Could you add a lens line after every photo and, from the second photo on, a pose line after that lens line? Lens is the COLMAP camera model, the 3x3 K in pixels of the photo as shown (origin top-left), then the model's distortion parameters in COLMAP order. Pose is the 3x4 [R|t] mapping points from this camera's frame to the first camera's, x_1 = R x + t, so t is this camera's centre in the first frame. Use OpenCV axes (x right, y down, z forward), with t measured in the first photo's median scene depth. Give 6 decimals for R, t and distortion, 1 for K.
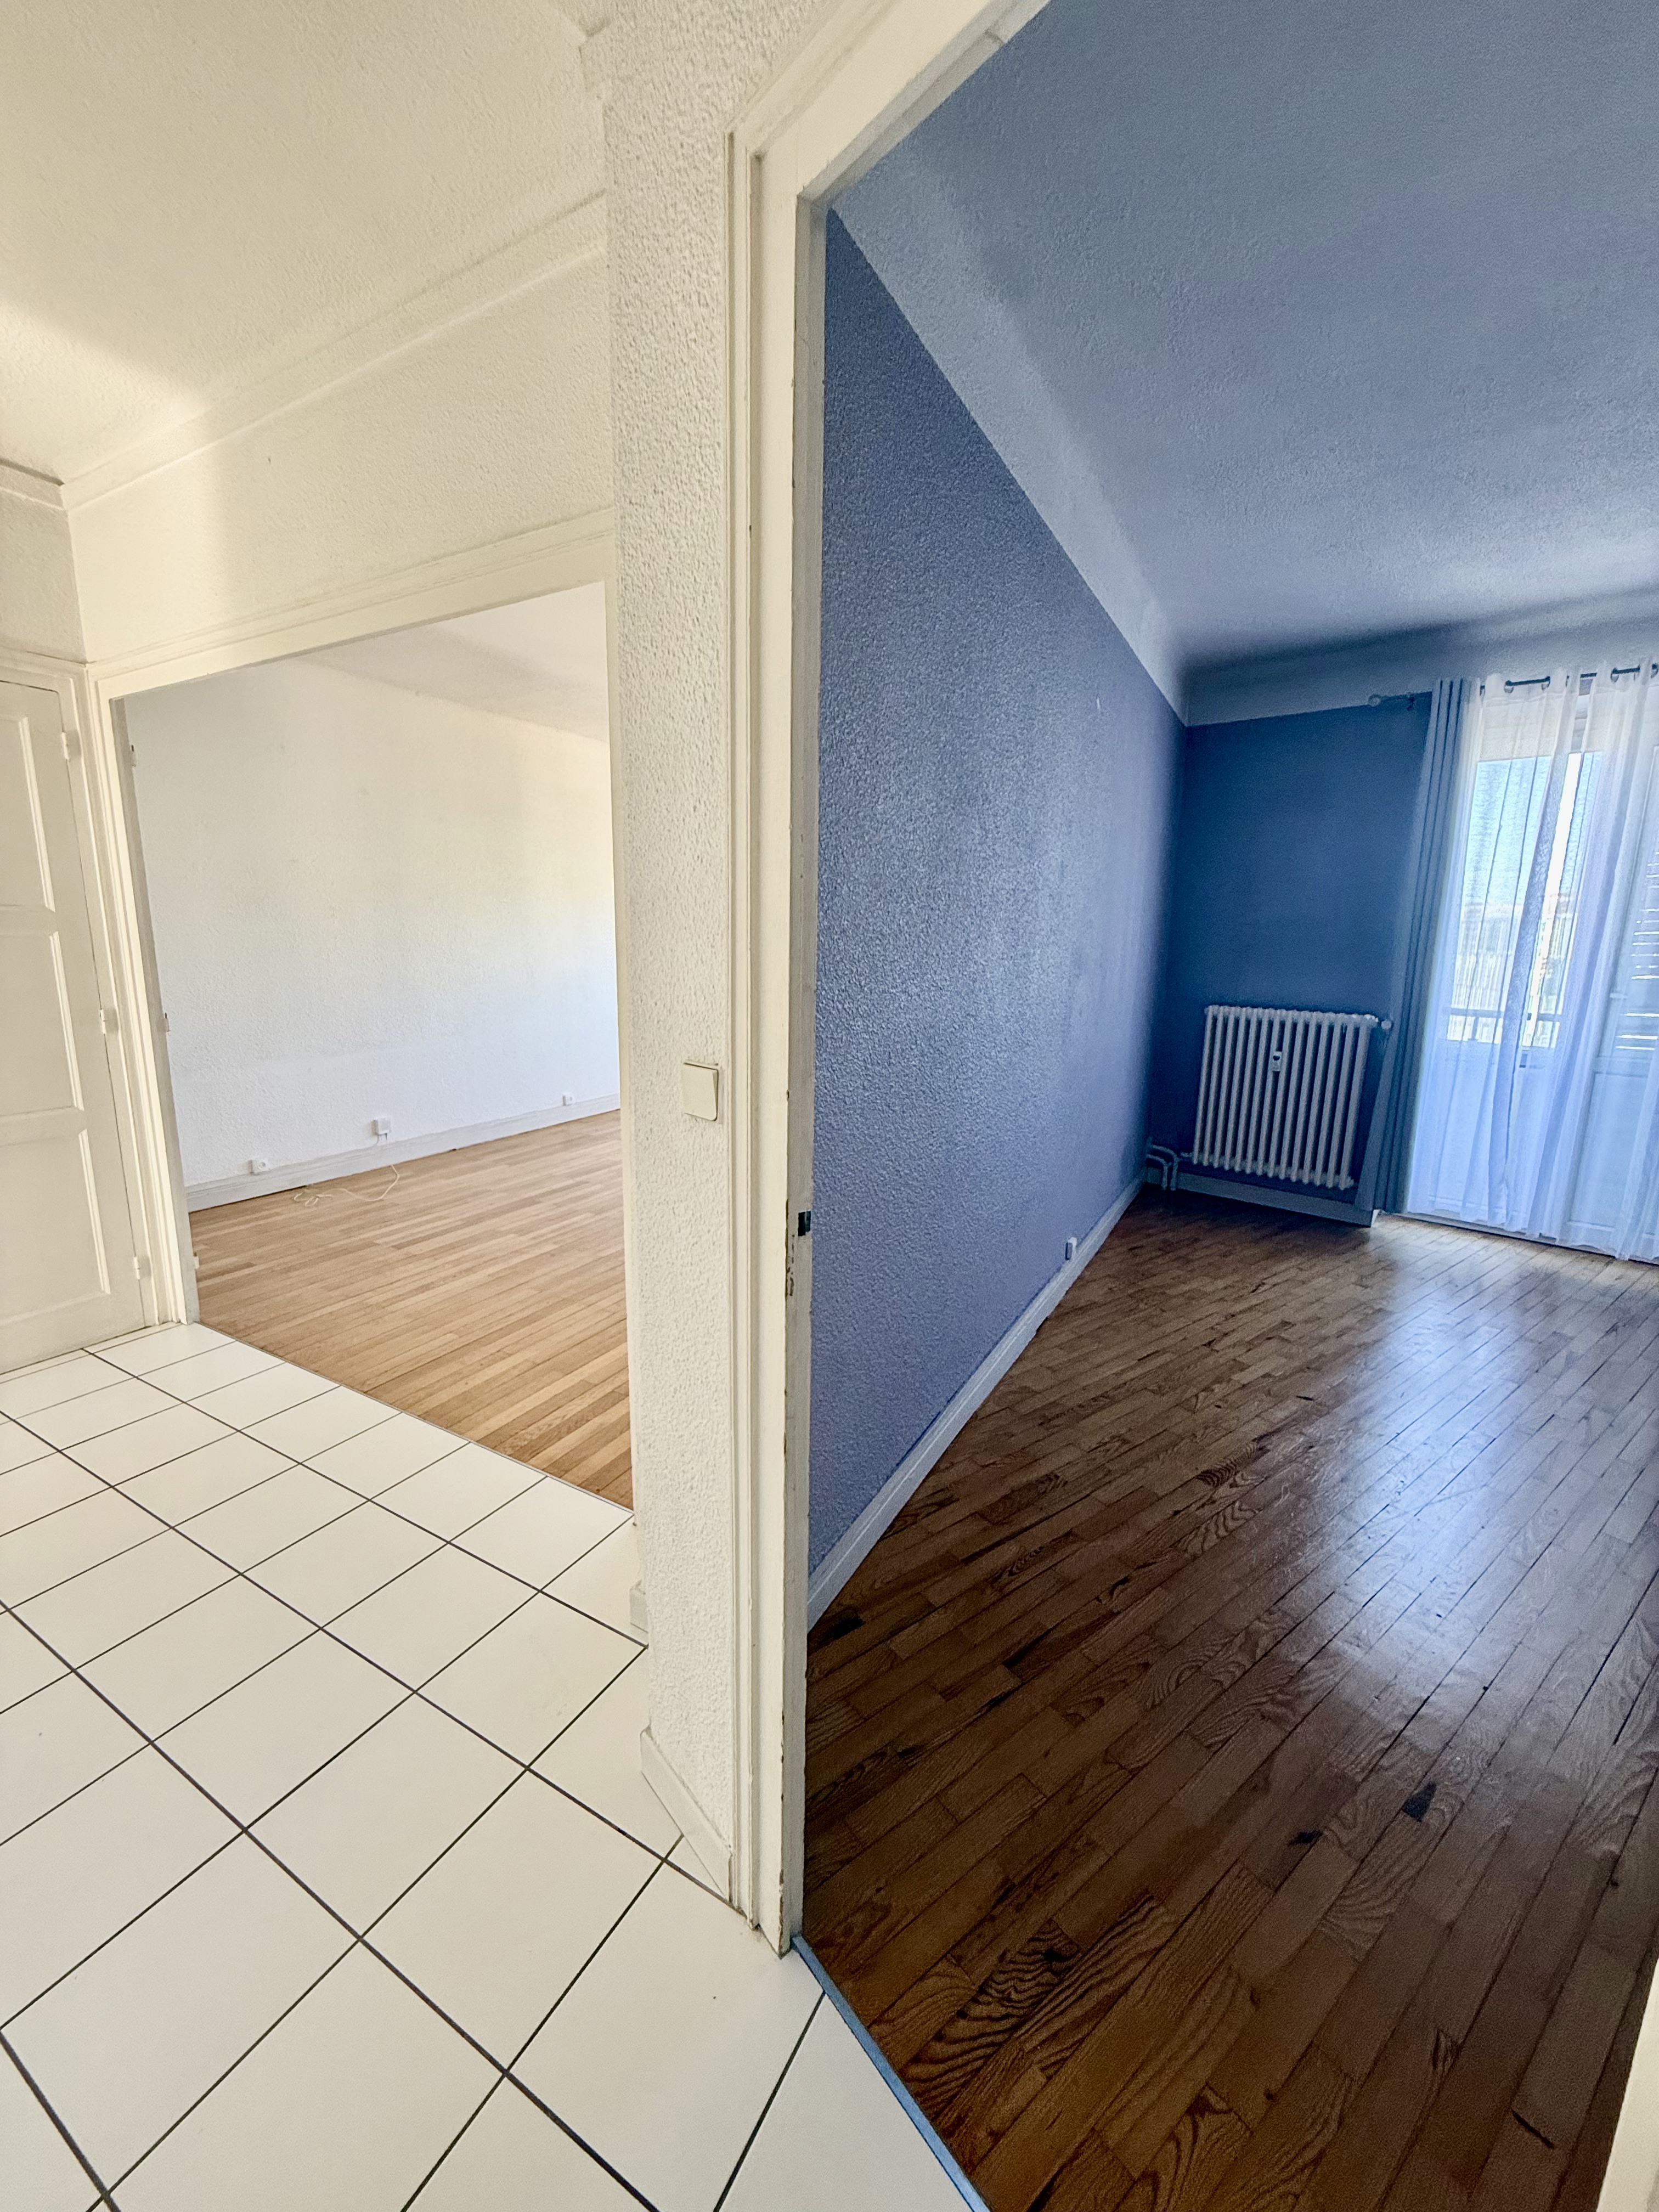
lens RADIAL K [[883.6, 0, 829.6], [0, 883.6, 1104.1], [0, 0, 1]] dist [0.000368, 0.000322]
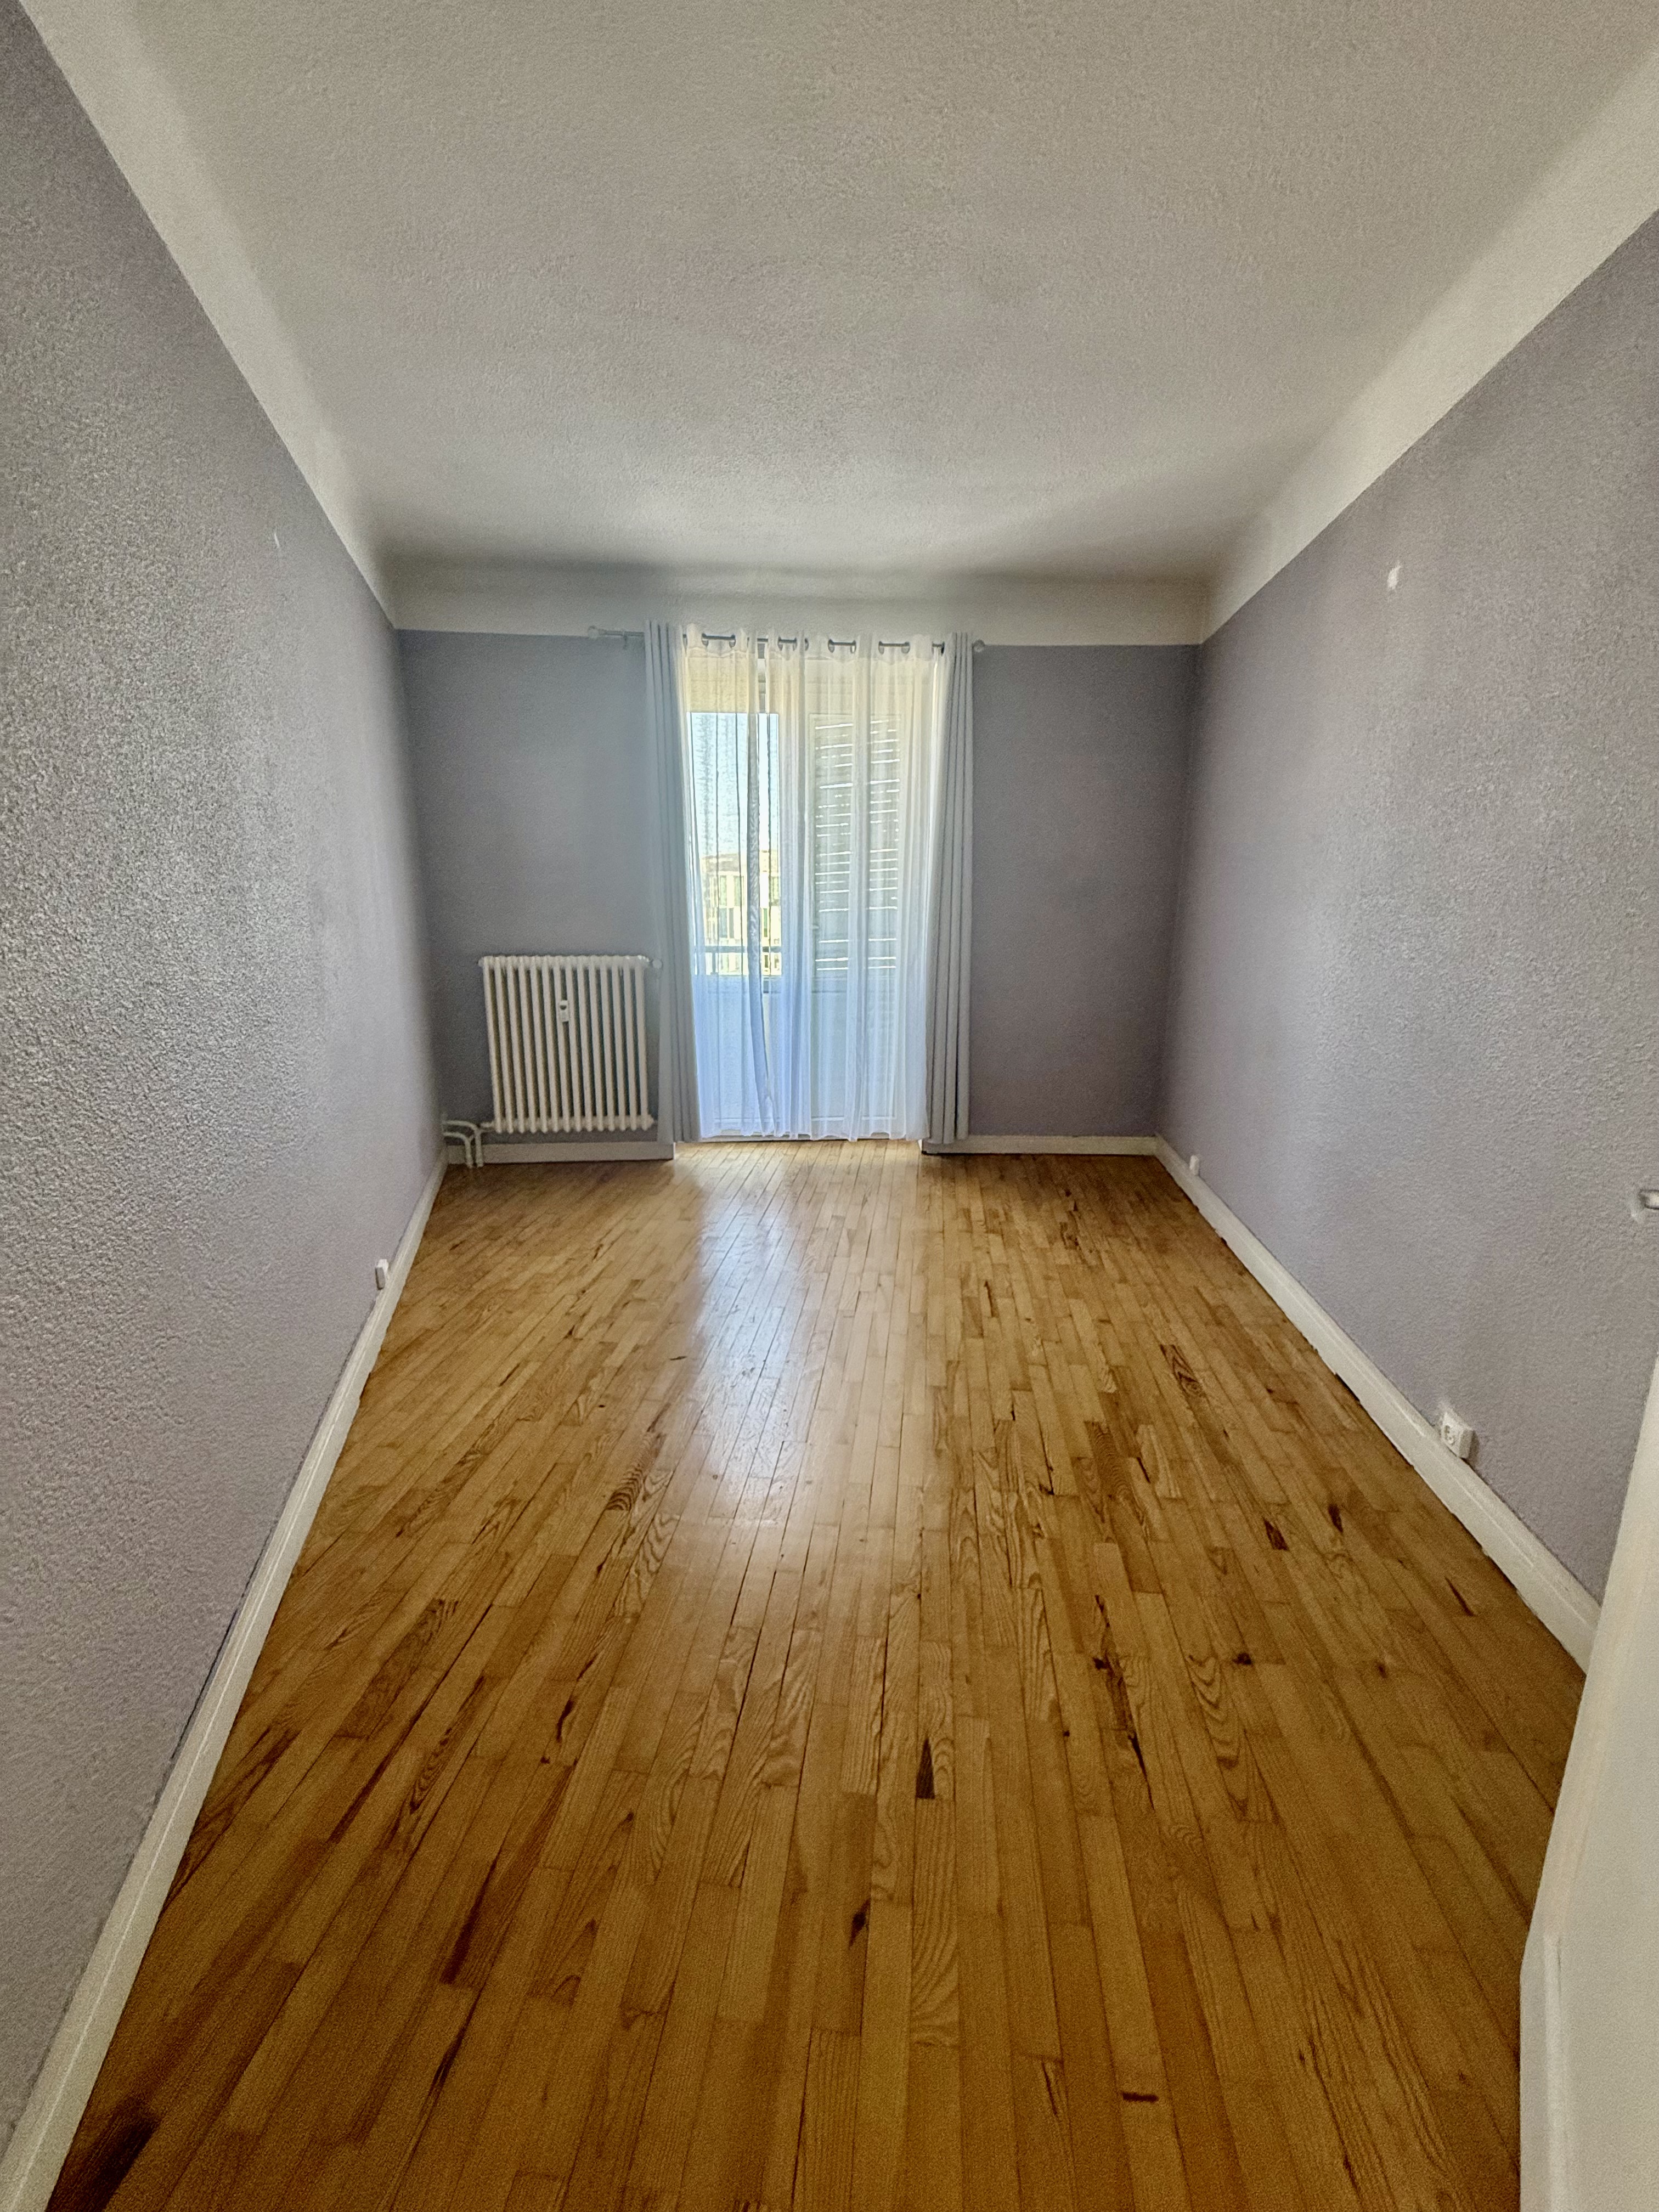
lens RADIAL K [[883.6, 0, 829.6], [0, 883.6, 1104.1], [0, 0, 1]] dist [0.000368, 0.000322]
pose [[0.693959, -0.178010, 0.697662, 0.028274], [0.146011, 0.983616, 0.105736, -0.010382], [-0.705054, 0.028490, 0.708581, 0.159908]]
